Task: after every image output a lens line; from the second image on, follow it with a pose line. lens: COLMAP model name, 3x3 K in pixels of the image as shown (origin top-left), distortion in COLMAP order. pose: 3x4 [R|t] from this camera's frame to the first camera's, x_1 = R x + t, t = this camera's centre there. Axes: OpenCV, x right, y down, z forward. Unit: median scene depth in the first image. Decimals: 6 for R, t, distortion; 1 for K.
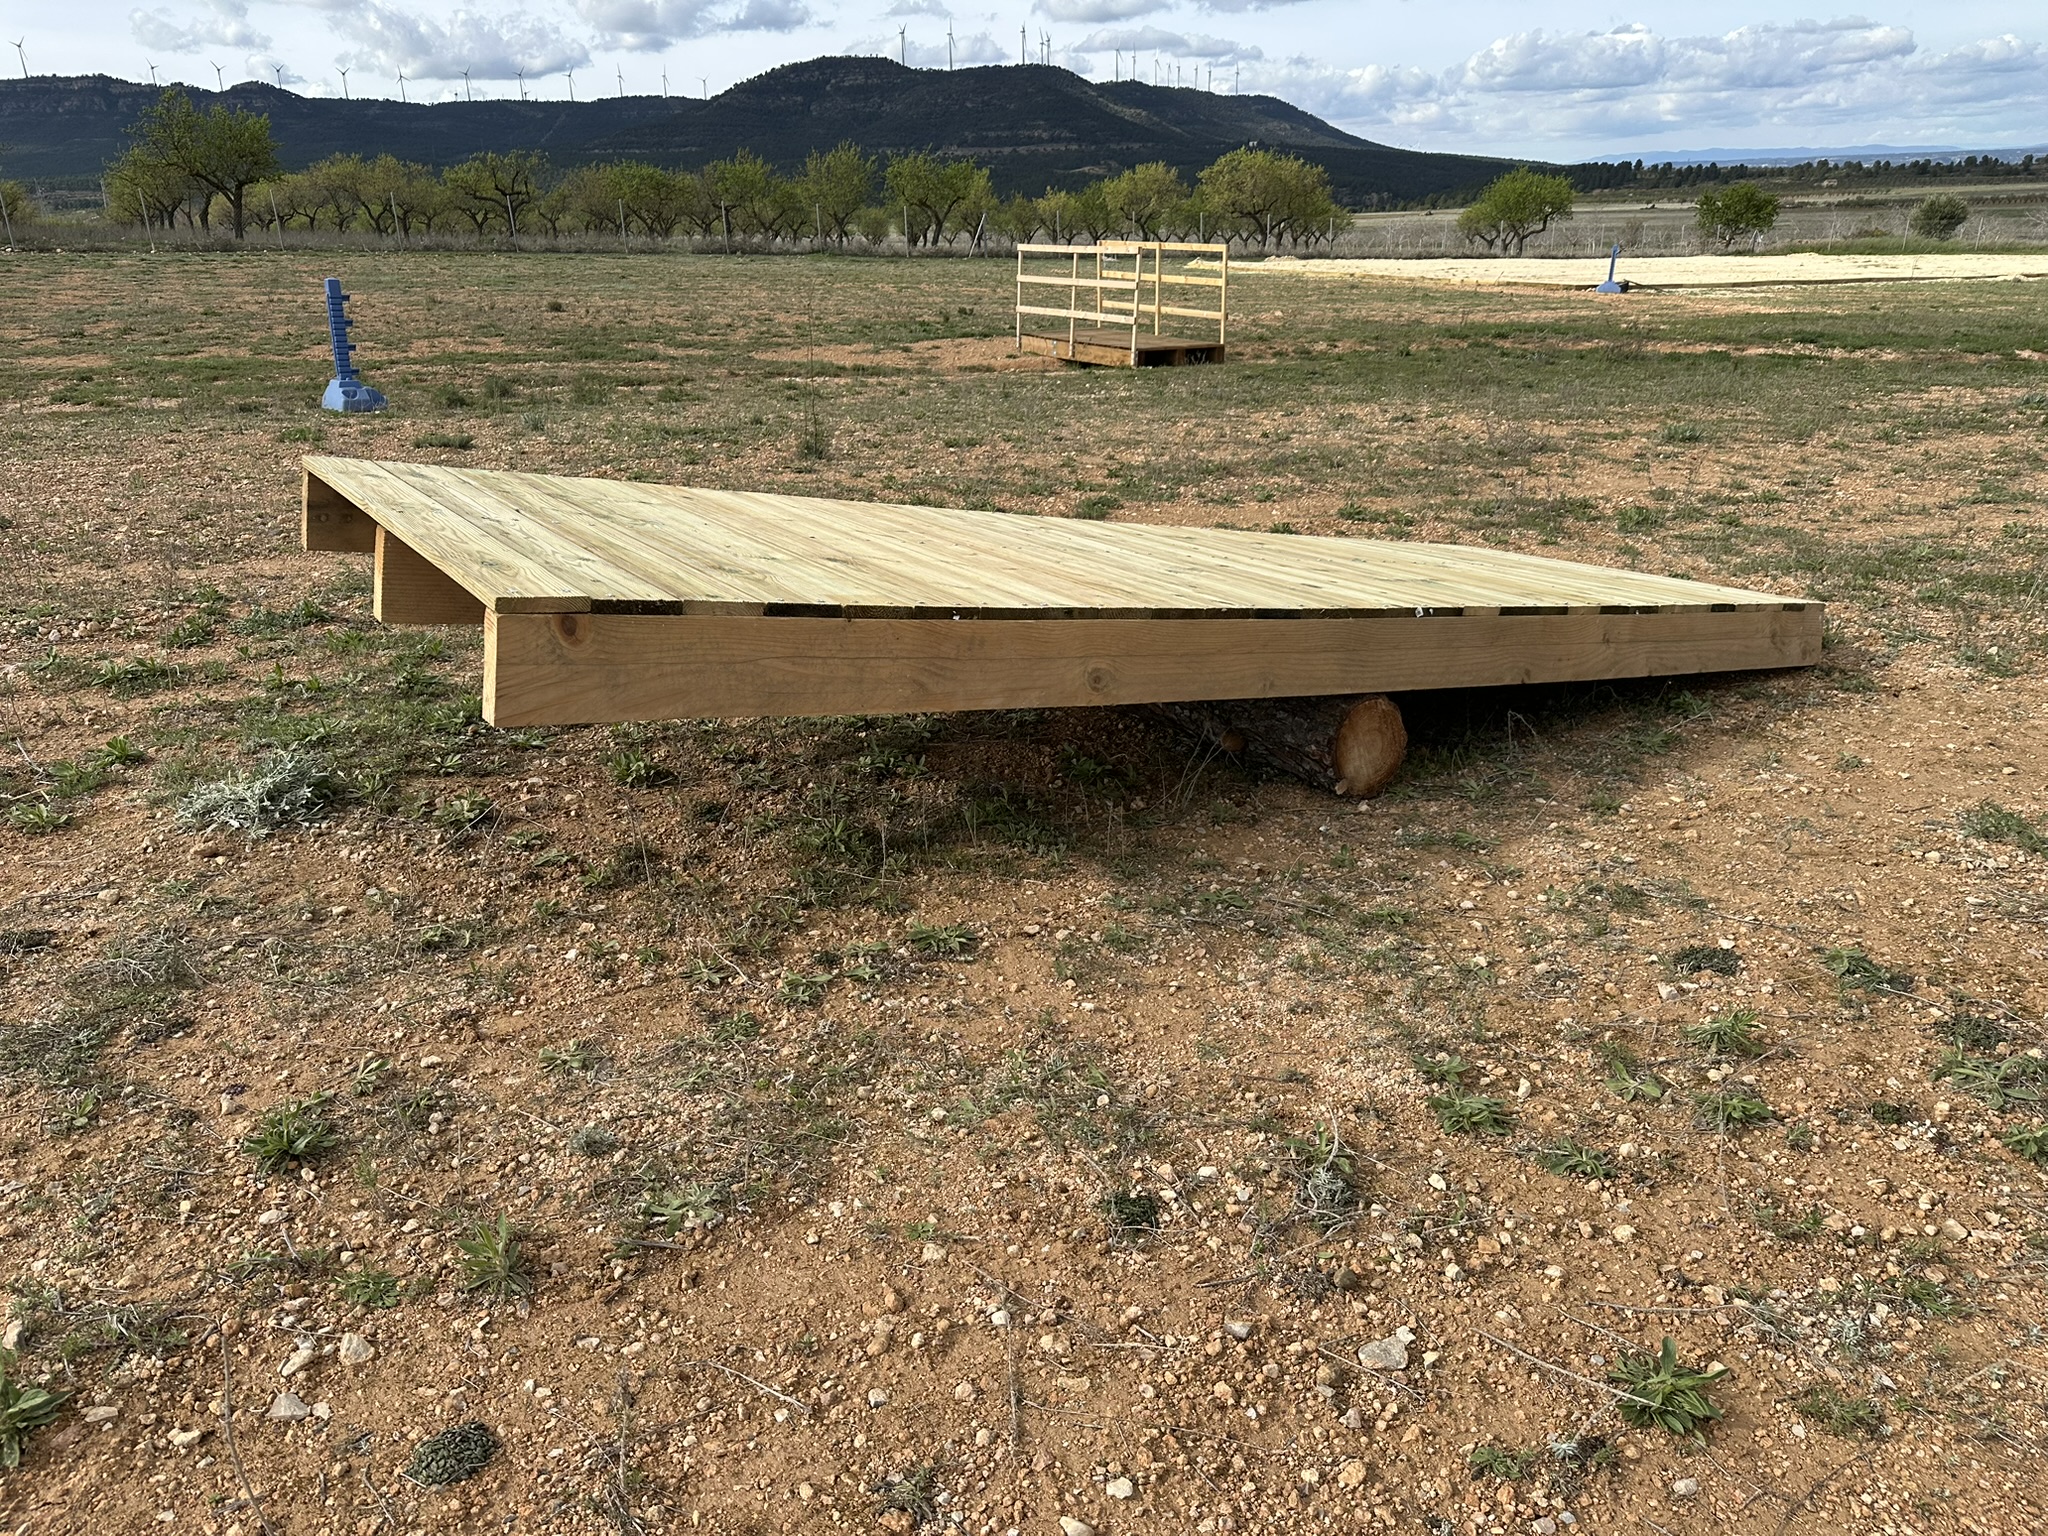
lens RADIAL K [[1414.2, 0, 1008.1], [0, 1414.2, 774.6], [0, 0, 1]] dist [0.005915, -0.020739]
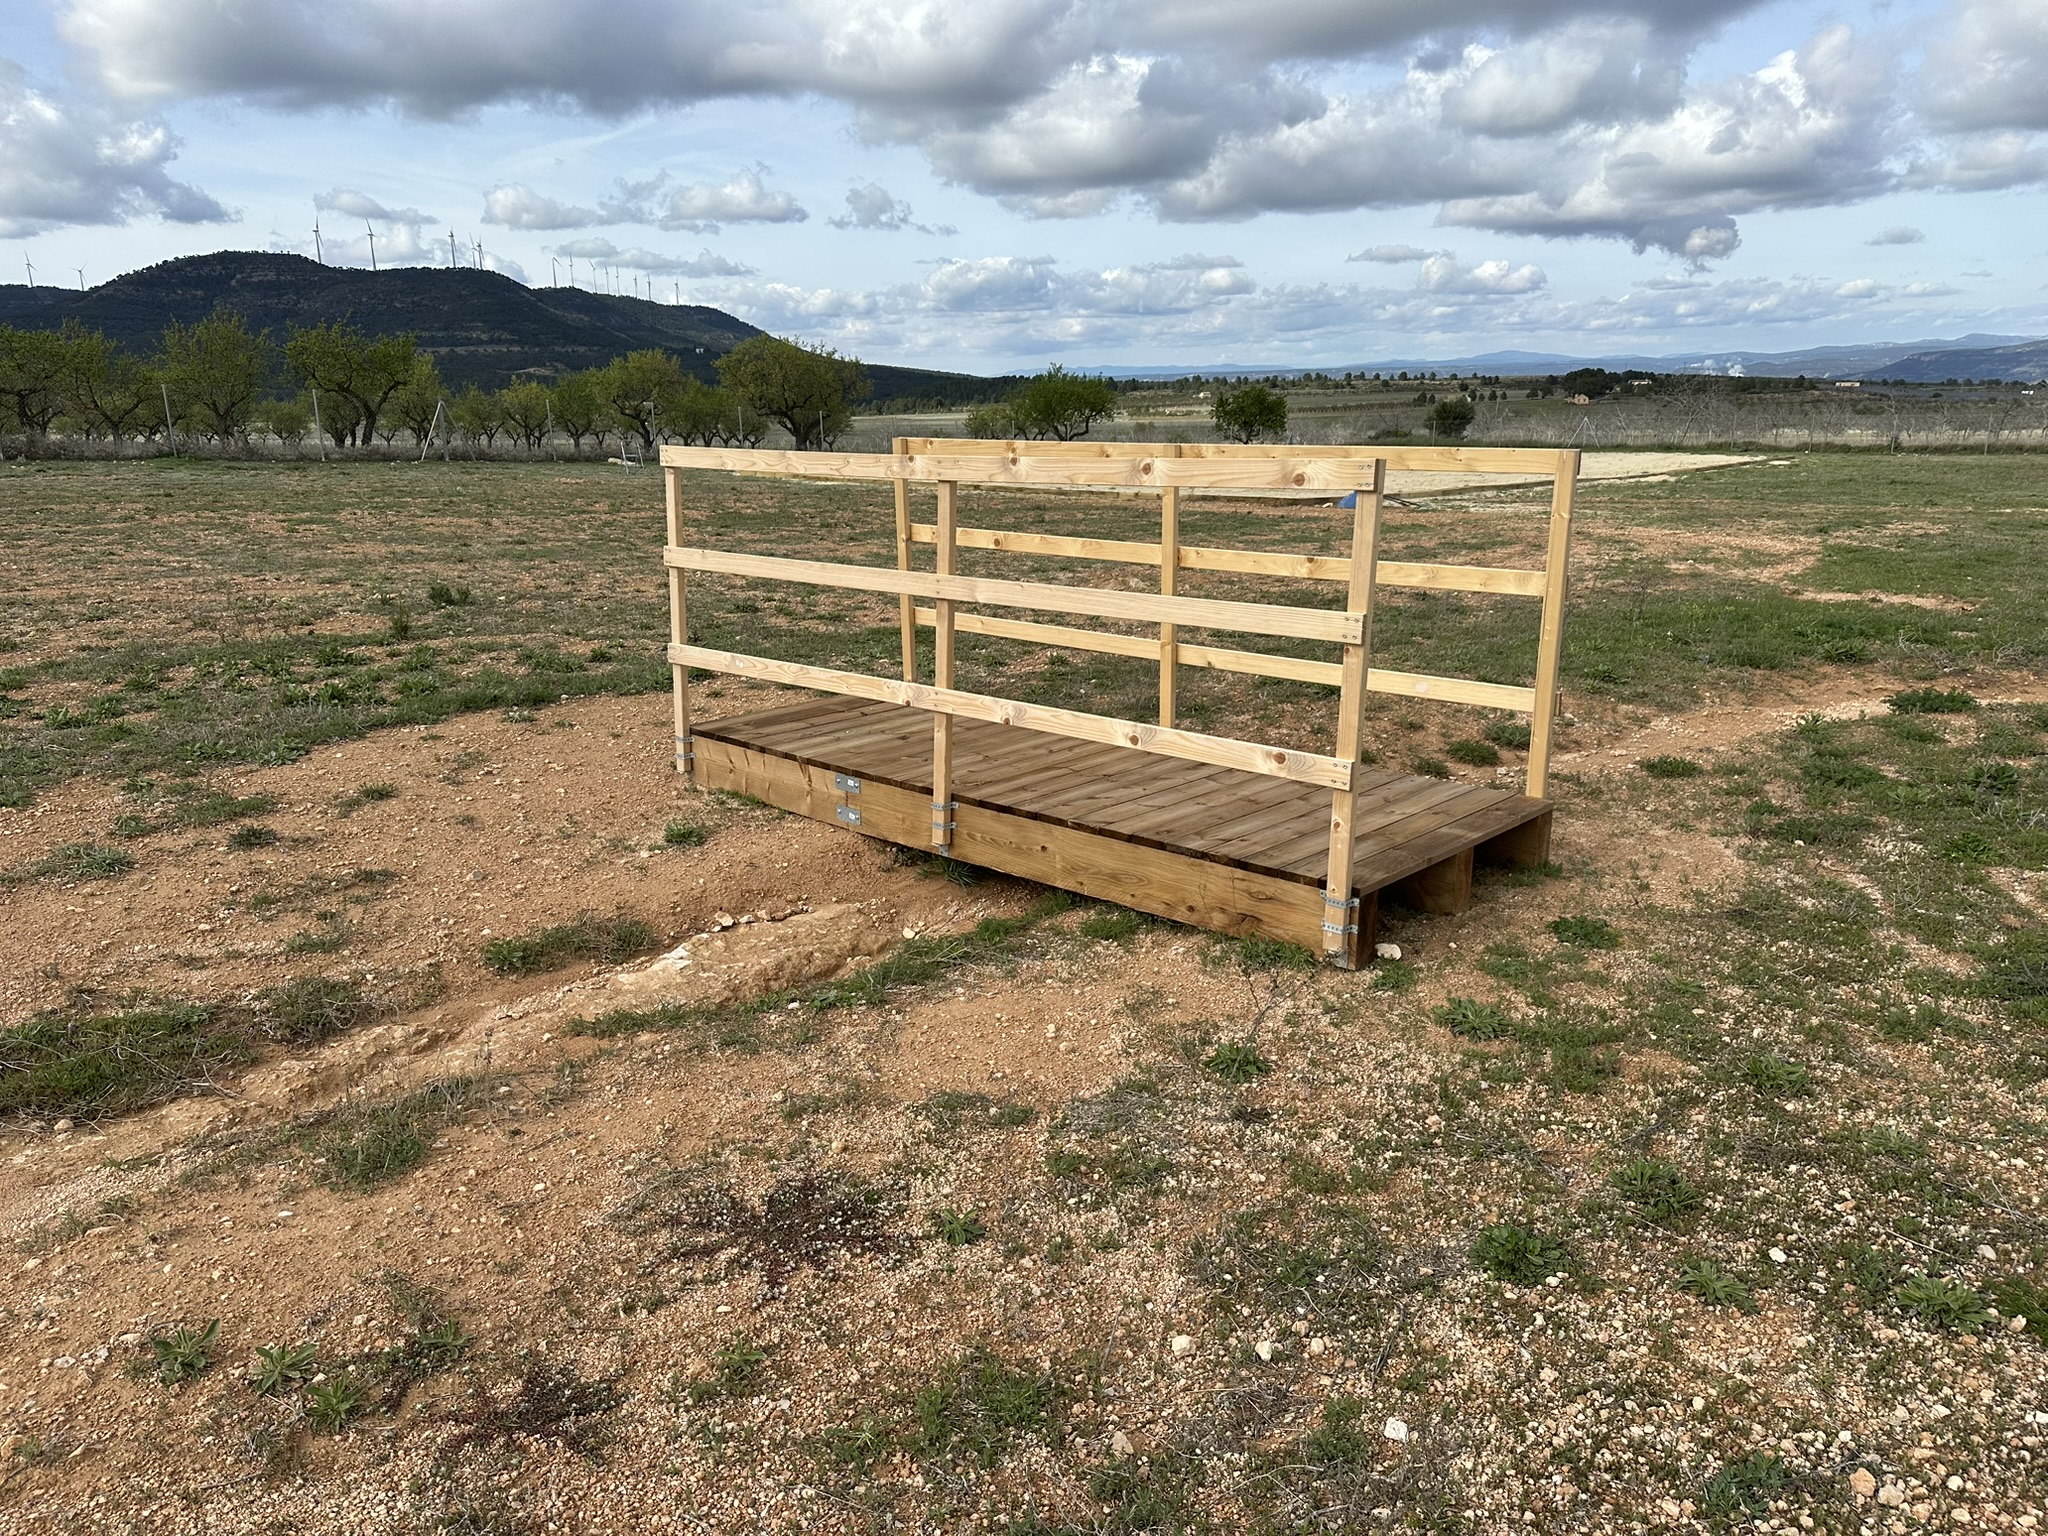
lens RADIAL K [[1414.2, 0, 1022.0], [0, 1414.2, 771.3], [0, 0, 1]] dist [0.005915, -0.020739]
pose [[0.930793, -0.078365, 0.357049, -0.007780], [0.124574, 0.986284, -0.108283, -0.063257], [-0.343666, 0.145268, 0.927788, 0.168572]]
